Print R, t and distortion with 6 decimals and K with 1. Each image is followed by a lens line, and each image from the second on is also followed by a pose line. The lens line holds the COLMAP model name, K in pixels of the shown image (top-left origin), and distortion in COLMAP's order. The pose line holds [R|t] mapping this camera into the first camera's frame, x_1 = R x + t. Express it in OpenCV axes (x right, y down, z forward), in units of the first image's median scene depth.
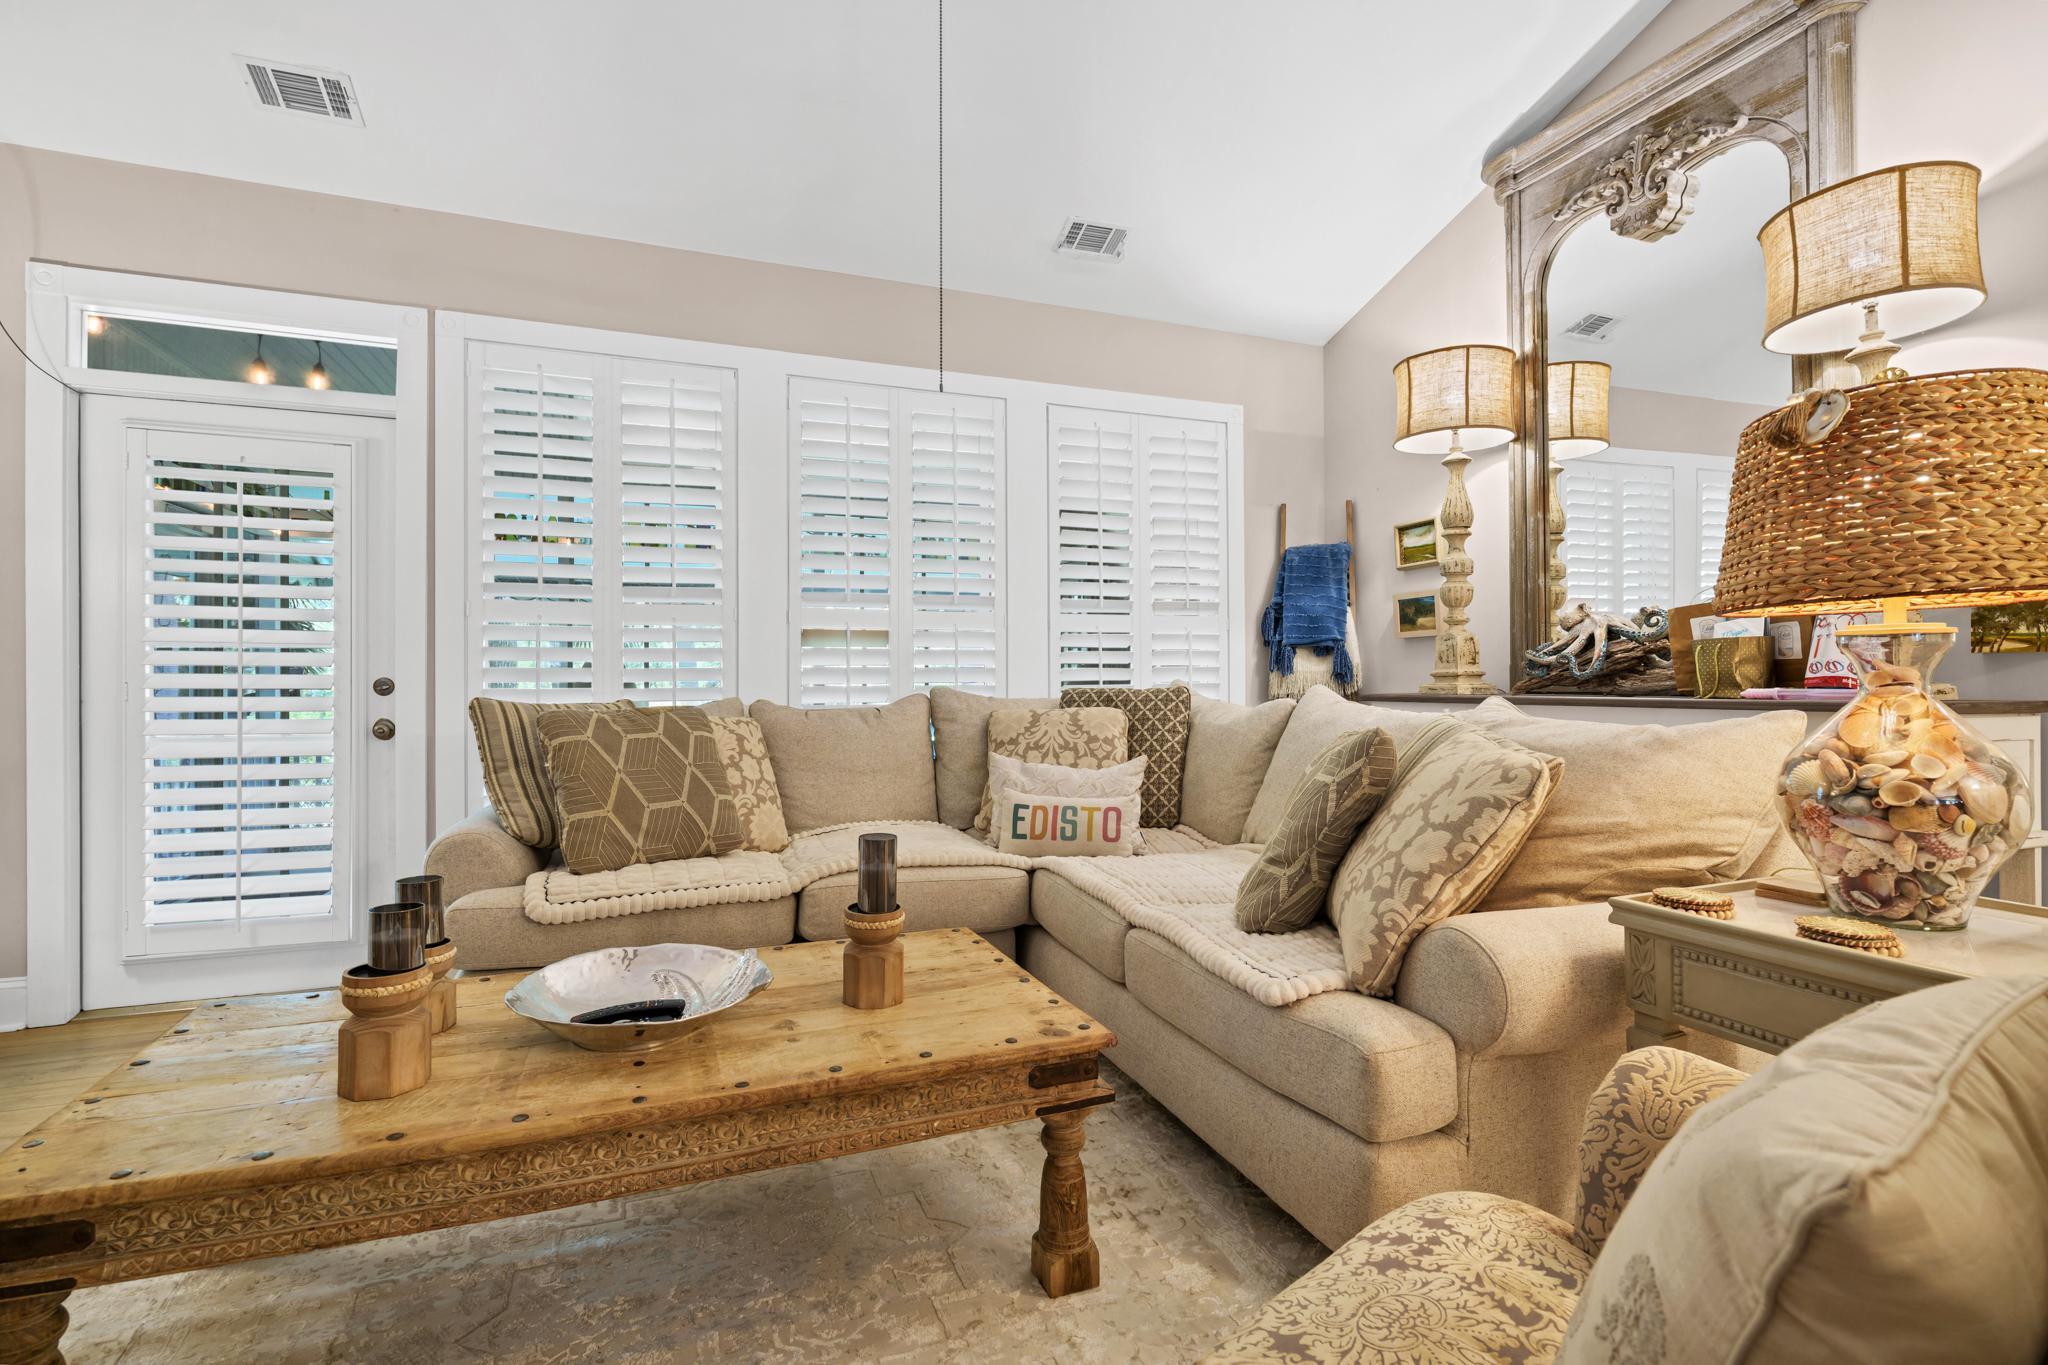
lens RADIAL K [[953.3, 0, 1017.9], [0, 953.3, 684.2], [0, 0, 1]] dist [-0.000520, 0.000267]
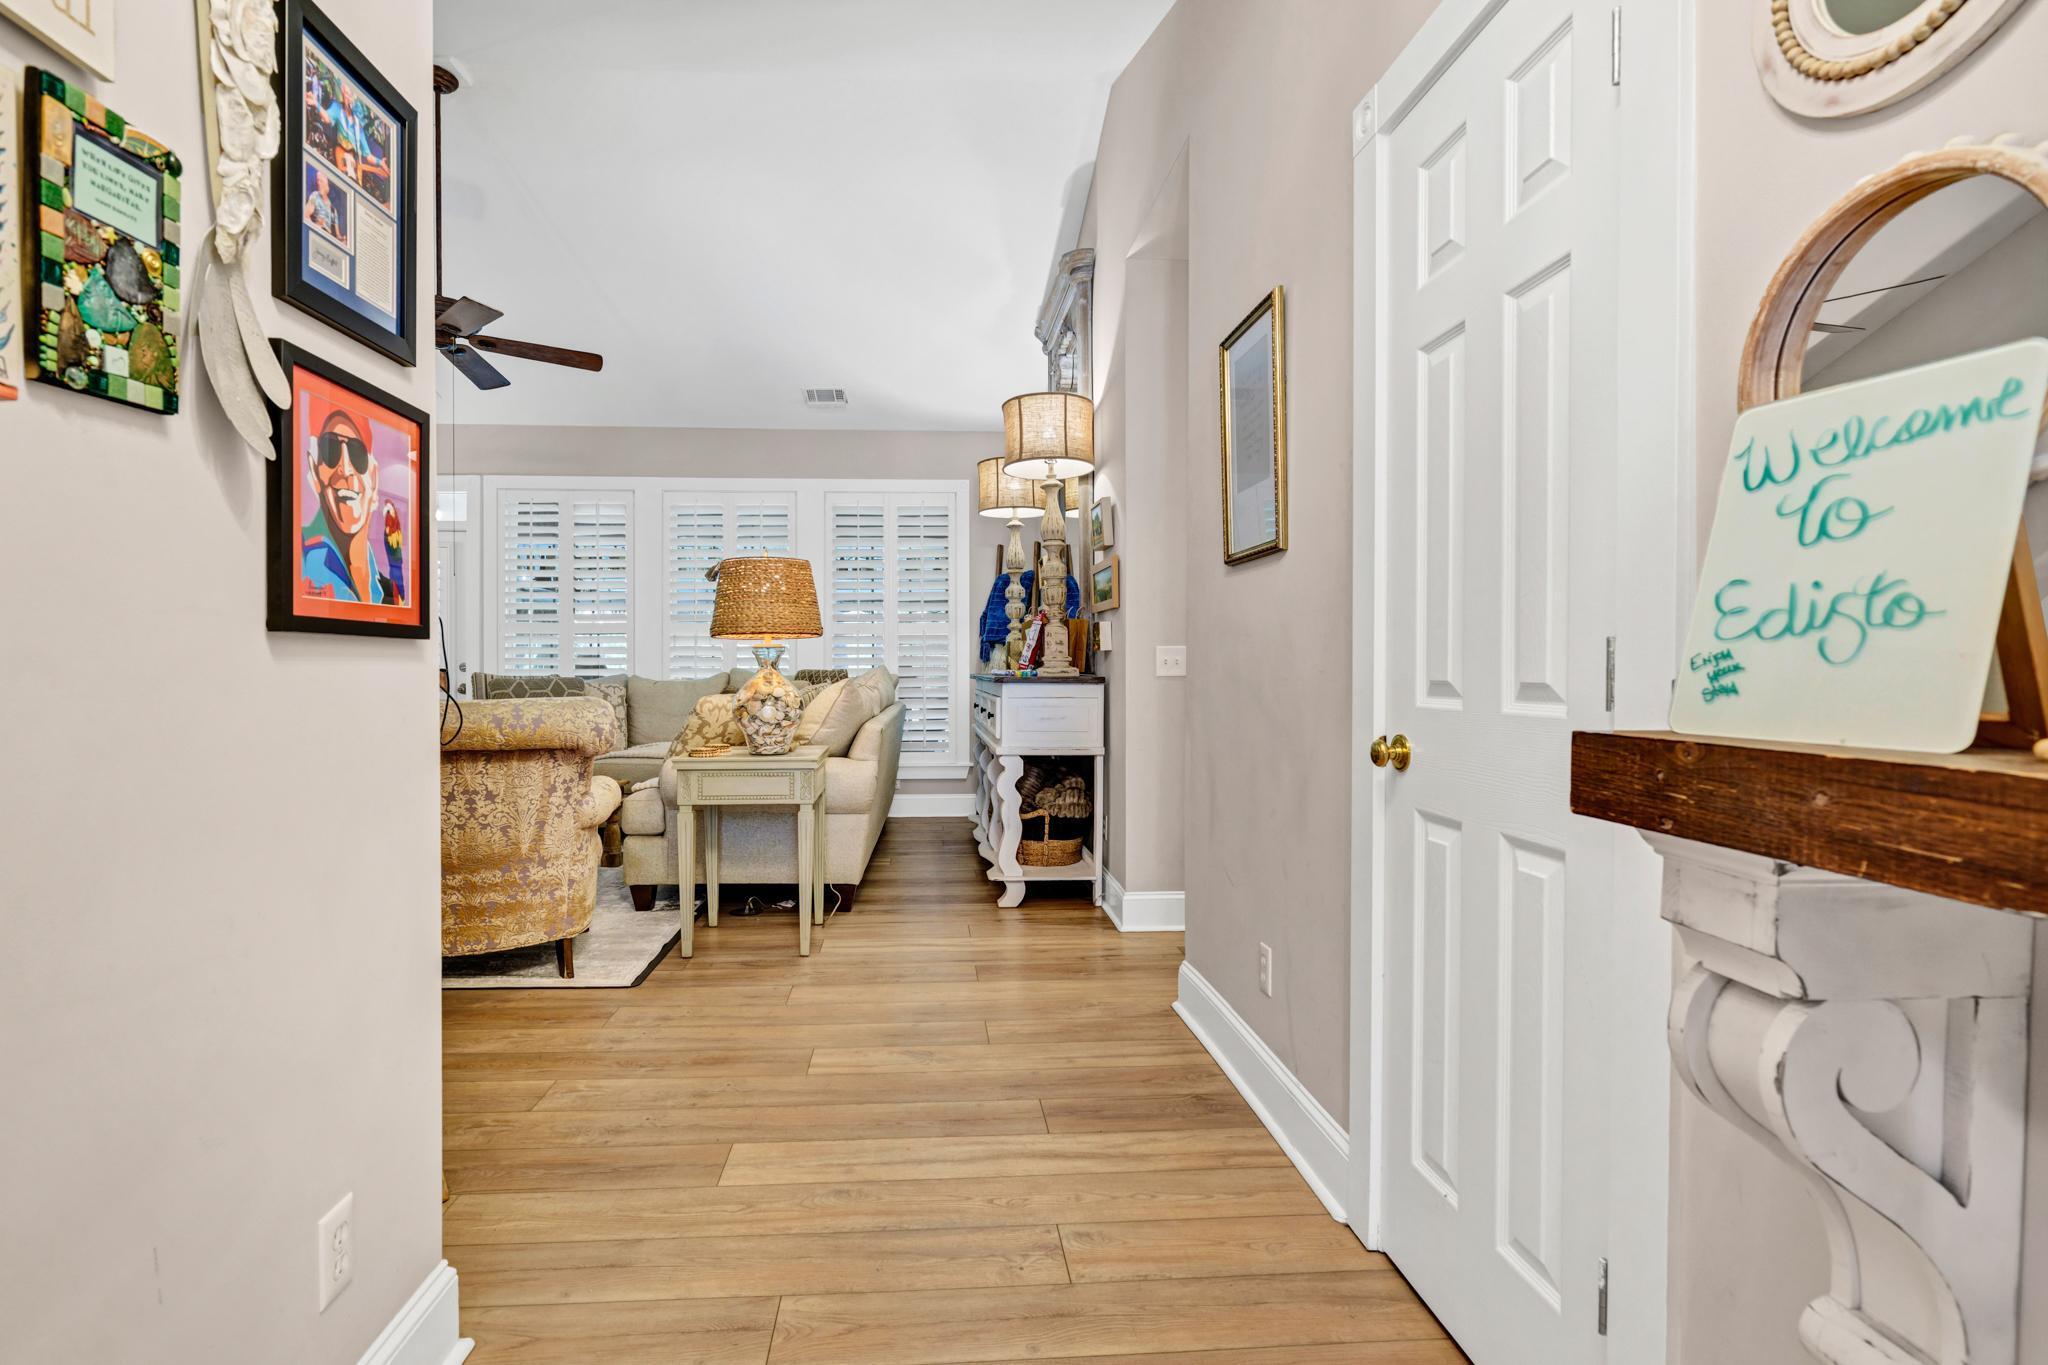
lens RADIAL K [[981.8, 0, 973.9], [0, 981.8, 678.3], [0, 0, 1]] dist [-0.002045, -0.000119]
pose [[0.950651, 0.006930, -0.310186, 0.950162], [-0.004134, 0.999945, 0.009668, 0.001940], [0.310235, -0.007908, 0.950627, -0.591019]]
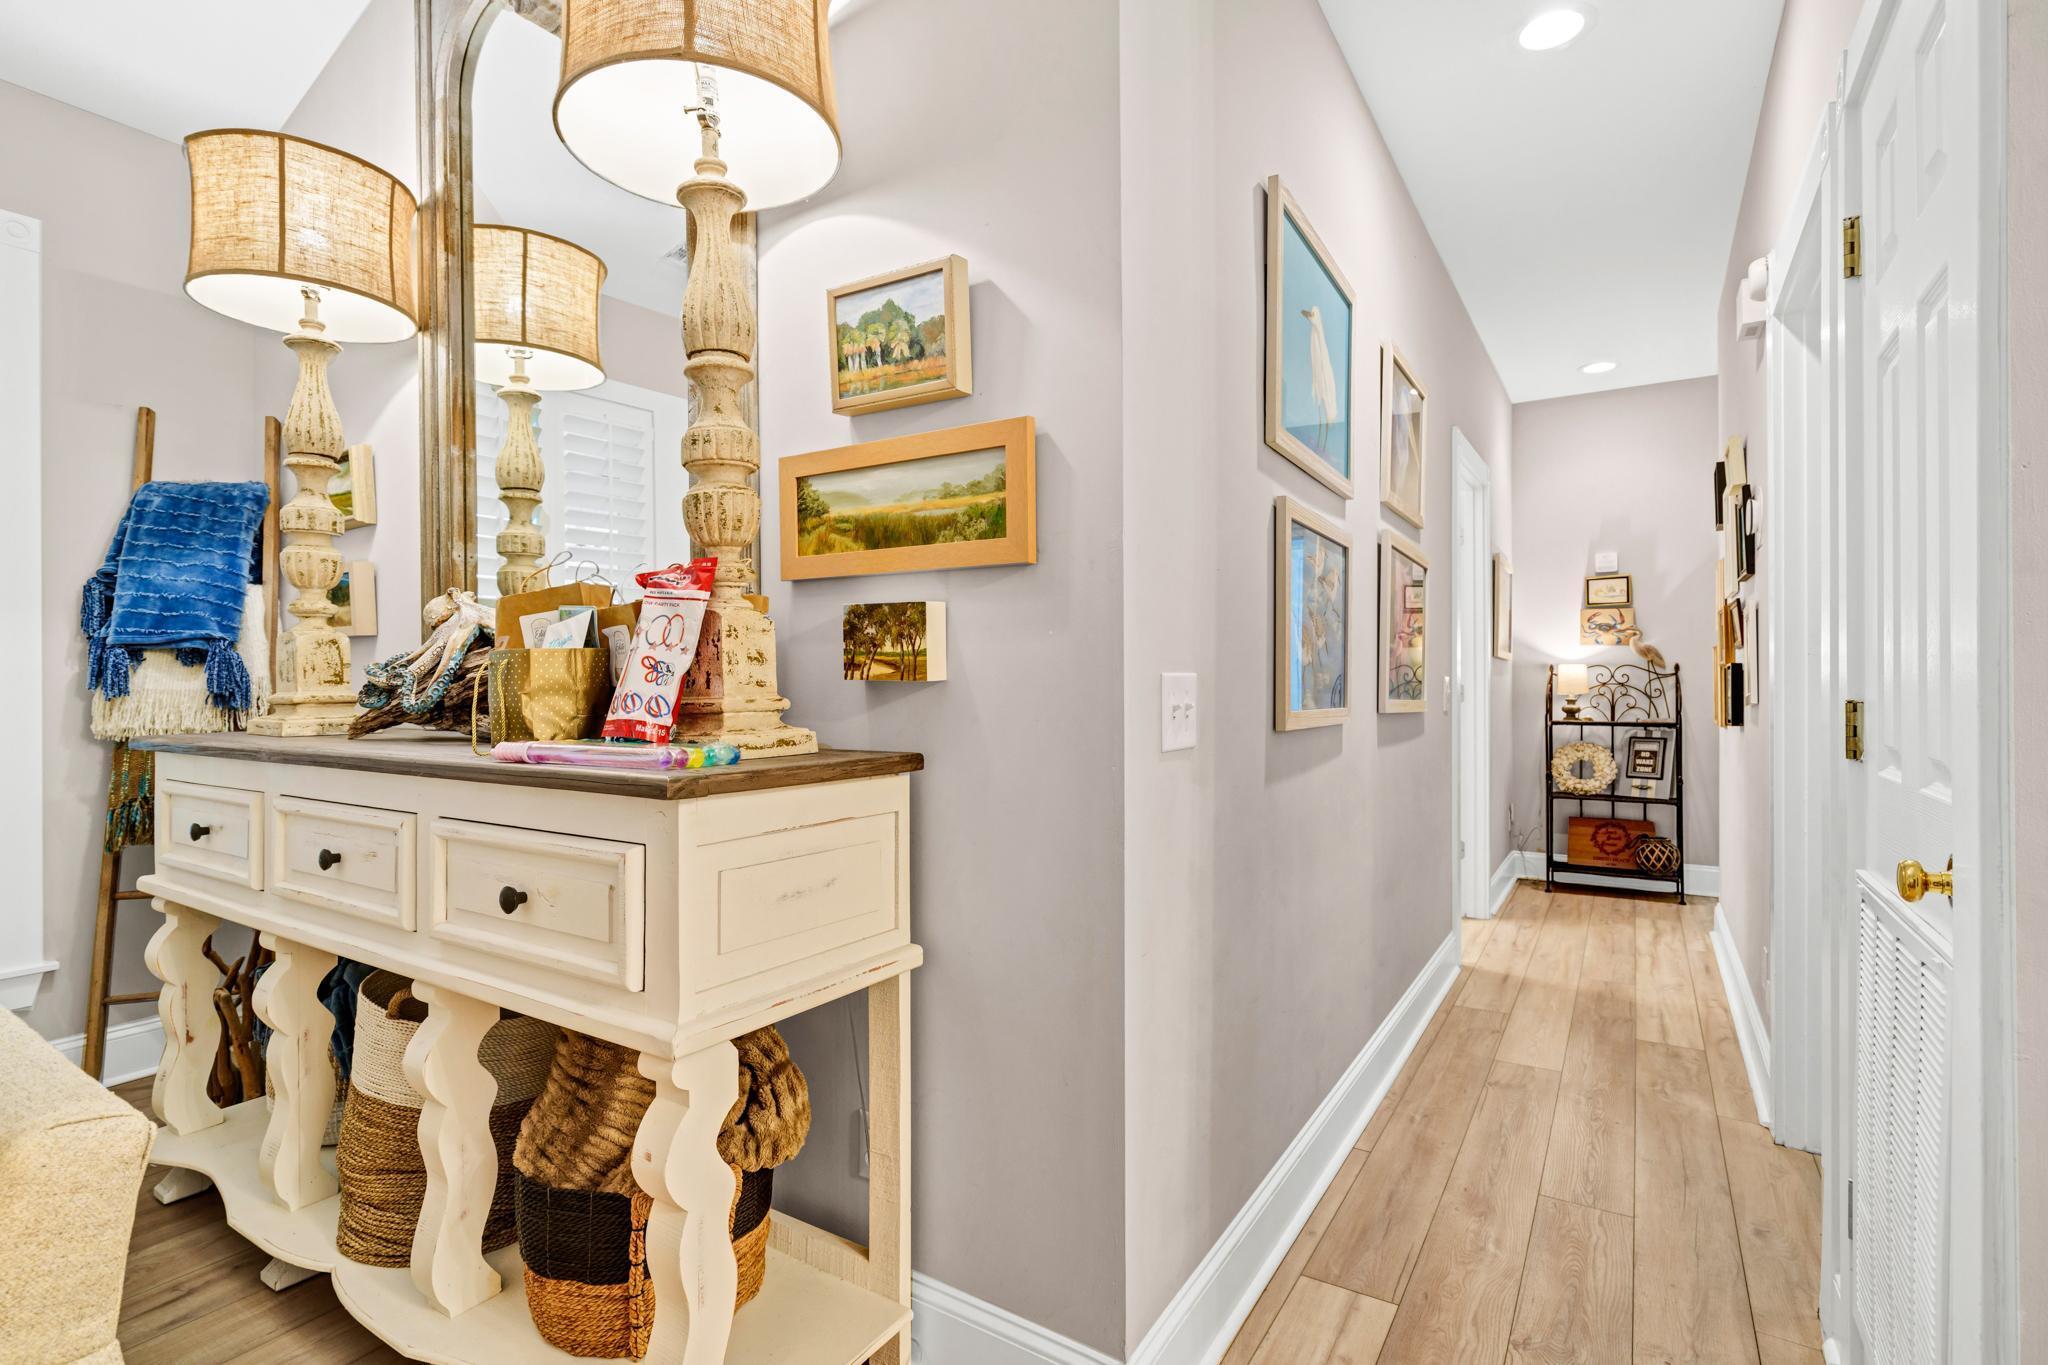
lens RADIAL K [[968.1, 0, 1013.2], [0, 968.1, 680.6], [0, 0, 1]] dist [-0.002176, -0.000232]
pose [[0.808682, 0.002230, 0.588241, 0.485576], [0.001868, 0.999978, -0.006358, -0.019503], [-0.588243, 0.006241, 0.808660, 0.266605]]
